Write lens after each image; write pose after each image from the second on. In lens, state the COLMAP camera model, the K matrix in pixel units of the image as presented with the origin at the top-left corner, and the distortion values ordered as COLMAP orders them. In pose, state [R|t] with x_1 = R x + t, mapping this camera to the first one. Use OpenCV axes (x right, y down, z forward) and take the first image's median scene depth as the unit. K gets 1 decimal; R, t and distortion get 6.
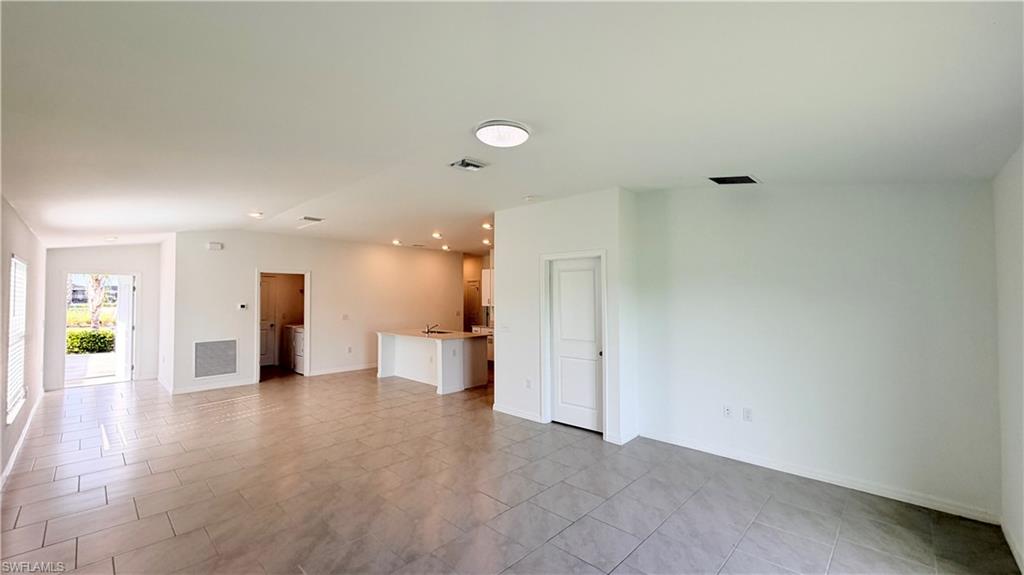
lens RADIAL K [[409.7, 0, 512.0], [0, 409.7, 287.5], [0, 0, 1]] dist [0.004366, 0.000274]
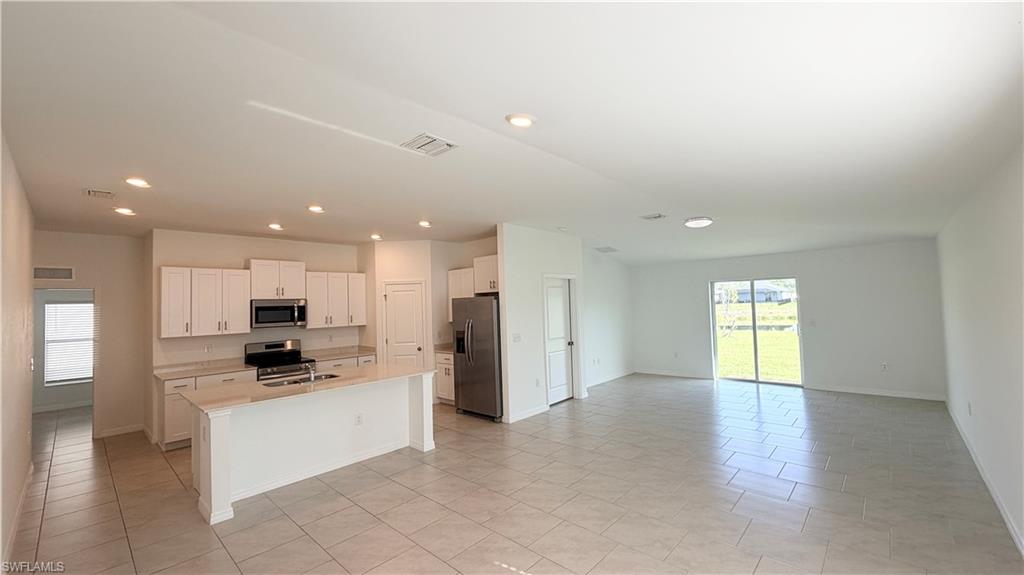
lens RADIAL K [[404.3, 0, 512.0], [0, 404.3, 287.5], [0, 0, 1]] dist [-0.002952, -0.000036]
pose [[-0.018910, 0.043946, 0.998855, -1.192017], [0.003952, 0.999029, -0.043879, 0.017864], [-0.999813, 0.003118, -0.019066, 1.172635]]
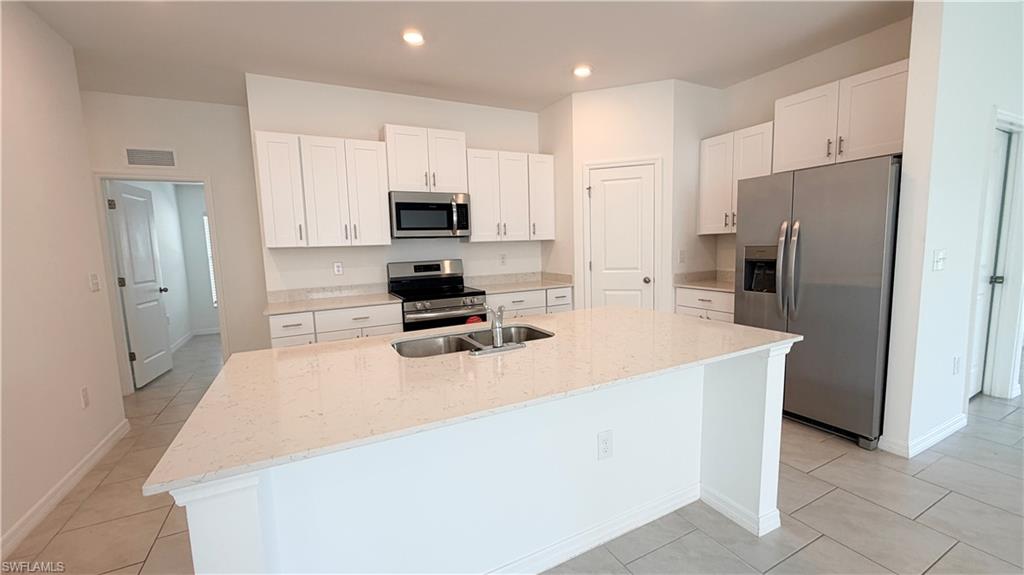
lens RADIAL K [[409.7, 0, 512.0], [0, 409.7, 287.5], [0, 0, 1]] dist [0.004366, 0.000274]
pose [[0.323546, -0.109637, 0.939839, -0.637732], [0.002418, 0.993357, 0.115047, 0.087158], [-0.946210, -0.034951, 0.321661, 1.459819]]
